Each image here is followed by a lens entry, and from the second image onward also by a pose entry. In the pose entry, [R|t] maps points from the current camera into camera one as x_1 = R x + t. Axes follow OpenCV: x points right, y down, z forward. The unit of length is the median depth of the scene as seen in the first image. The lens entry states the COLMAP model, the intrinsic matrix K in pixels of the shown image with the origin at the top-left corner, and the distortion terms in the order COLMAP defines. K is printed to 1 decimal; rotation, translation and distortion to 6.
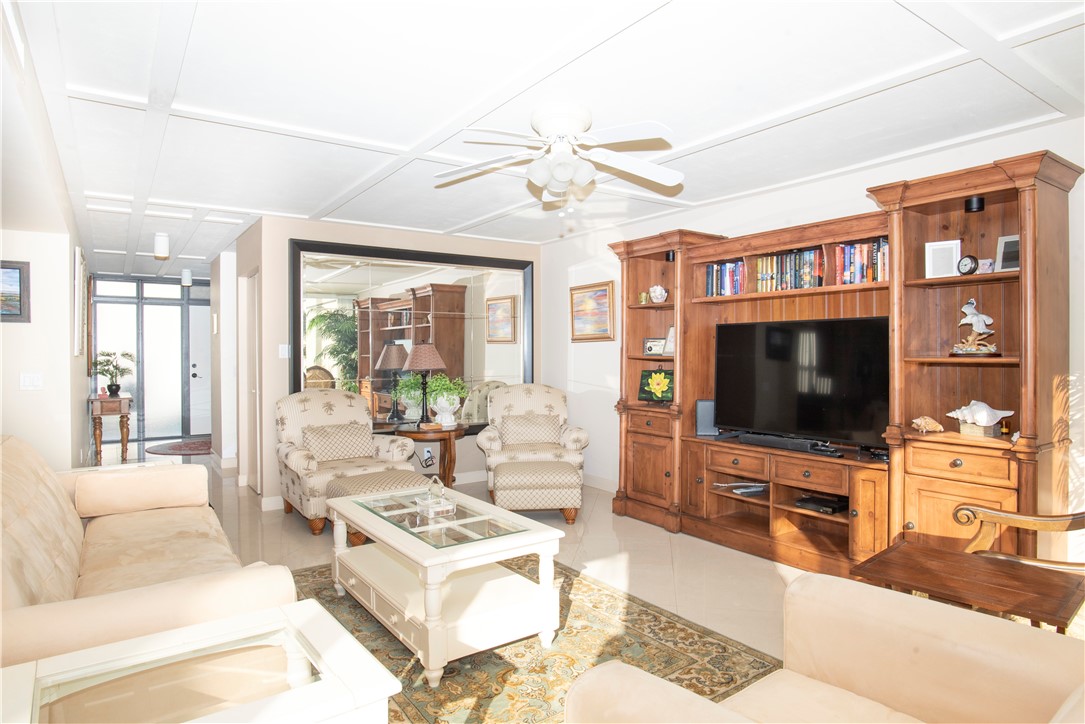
lens RADIAL K [[621.9, 0, 538.1], [0, 621.9, 357.8], [0, 0, 1]] dist [-0.040473, 0.015396]
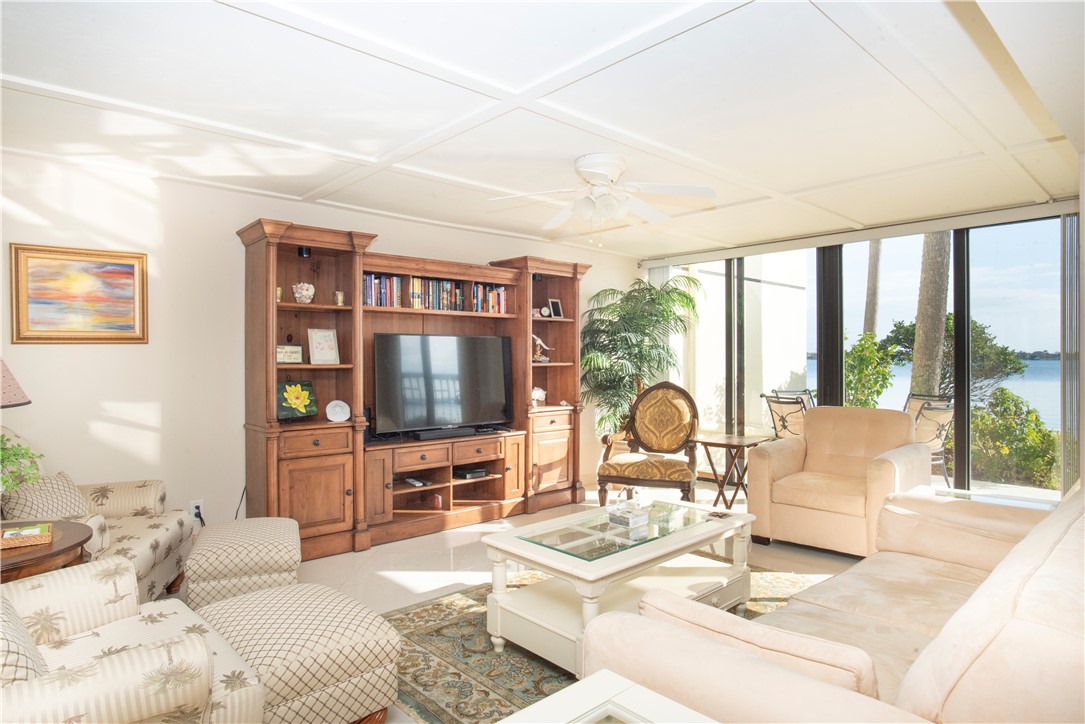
lens RADIAL K [[621.9, 0, 536.1], [0, 621.9, 361.2], [0, 0, 1]] dist [-0.040473, 0.015396]
pose [[-0.123522, -0.001865, 0.992340, -0.827982], [0.011065, 0.999933, 0.003256, -0.008750], [-0.992280, 0.011383, -0.123493, 0.931933]]
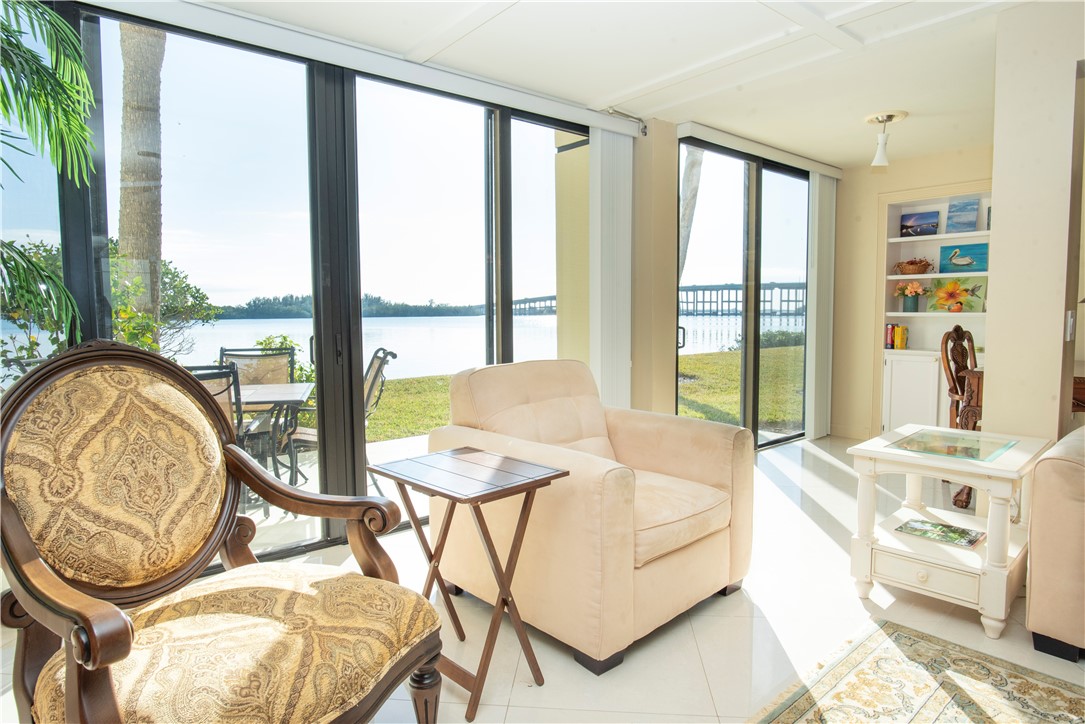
lens RADIAL K [[621.9, 0, 536.1], [0, 621.9, 362.7], [0, 0, 1]] dist [-0.040473, 0.015396]
pose [[-0.996574, 0.016641, -0.081012, 0.282115], [0.009224, 0.995801, 0.091080, 0.026709], [0.082188, 0.090020, -0.992543, 0.879989]]
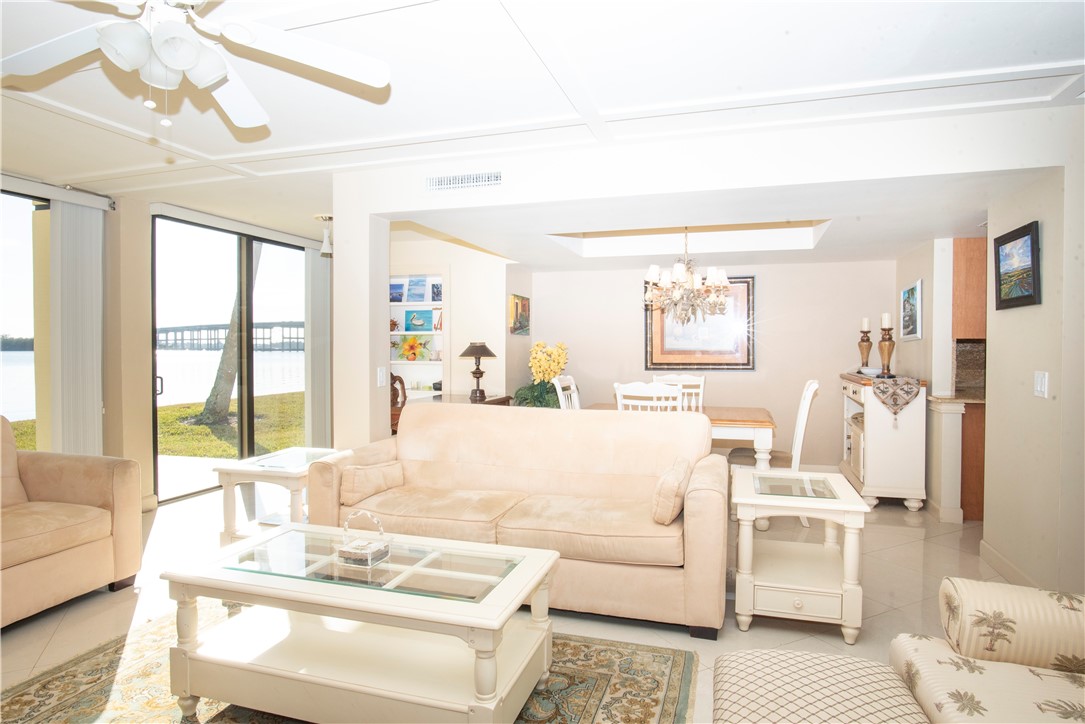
lens RADIAL K [[621.9, 0, 542.8], [0, 621.9, 360.4], [0, 0, 1]] dist [-0.040473, 0.015396]
pose [[-0.792443, 0.014523, -0.609773, 0.083863], [-0.006598, 0.999454, 0.032379, -0.010797], [0.609910, 0.029682, -0.791915, 1.260666]]
